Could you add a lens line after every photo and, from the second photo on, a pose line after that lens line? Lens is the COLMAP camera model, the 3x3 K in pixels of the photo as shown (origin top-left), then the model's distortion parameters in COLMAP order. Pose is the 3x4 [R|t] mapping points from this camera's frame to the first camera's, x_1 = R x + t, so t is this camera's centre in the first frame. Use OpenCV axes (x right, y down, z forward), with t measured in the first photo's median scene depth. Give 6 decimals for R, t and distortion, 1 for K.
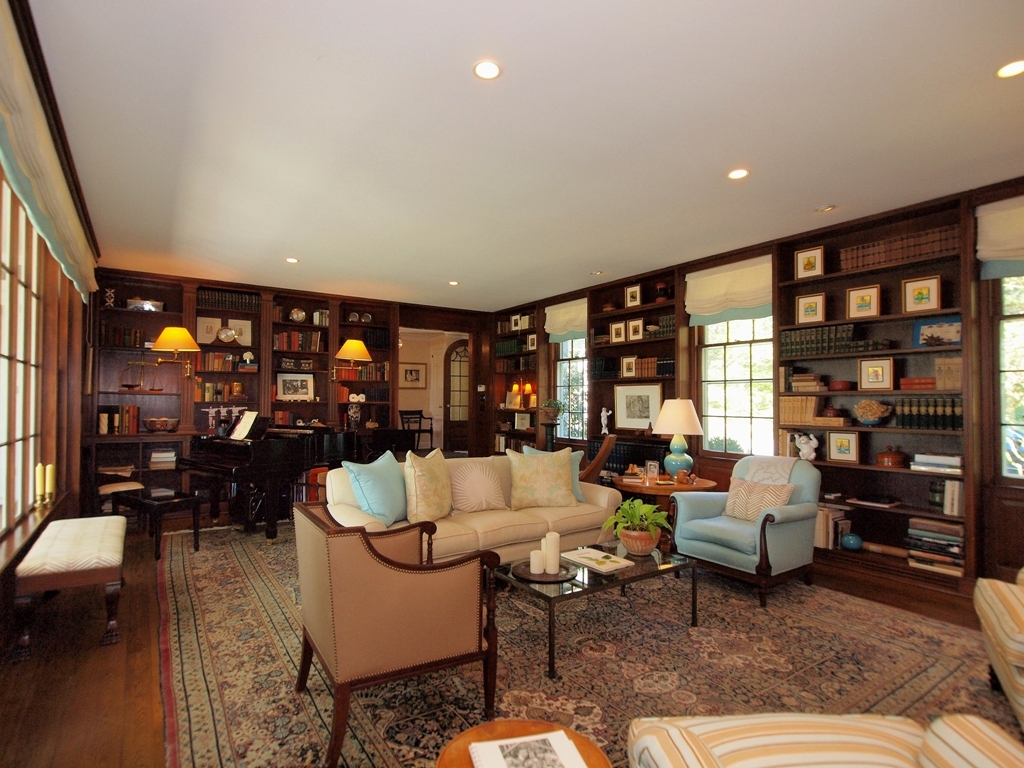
lens RADIAL K [[537.5, 0, 504.1], [0, 537.5, 389.2], [0, 0, 1]] dist [-0.017141, 0.000691]
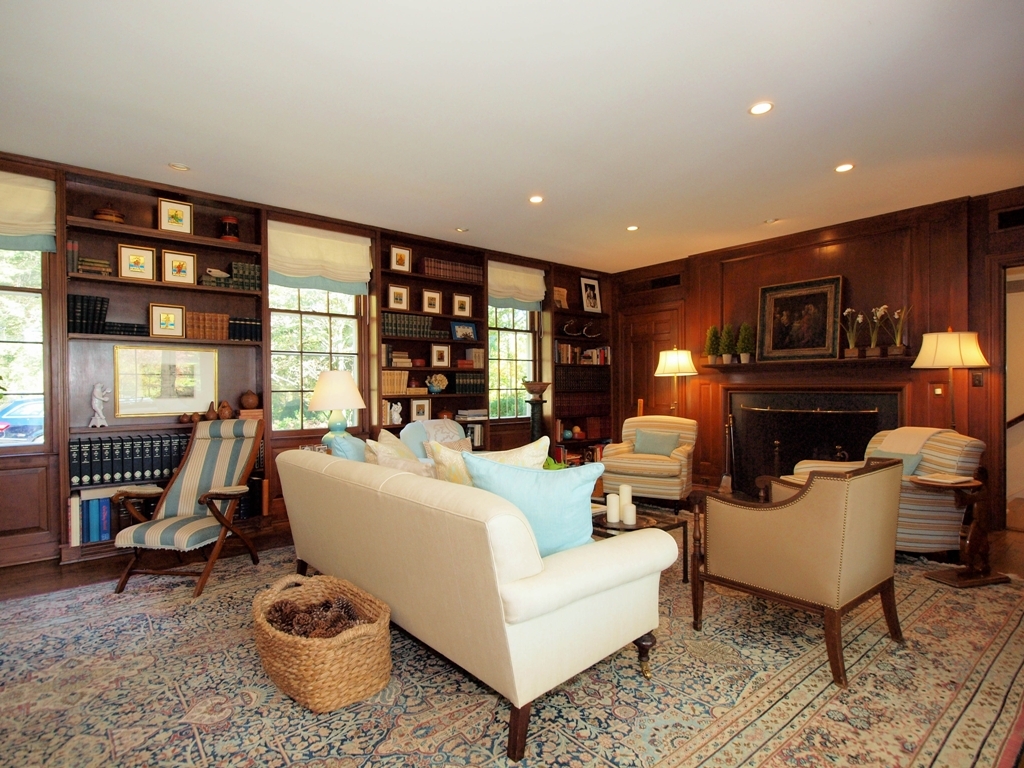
lens RADIAL K [[537.5, 0, 502.4], [0, 537.5, 388.2], [0, 0, 1]] dist [-0.017141, 0.000691]
pose [[-0.100534, -0.001140, 0.994933, -0.633516], [-0.016864, 0.999858, -0.000558, 0.048314], [-0.994791, -0.016835, -0.100539, 0.876853]]
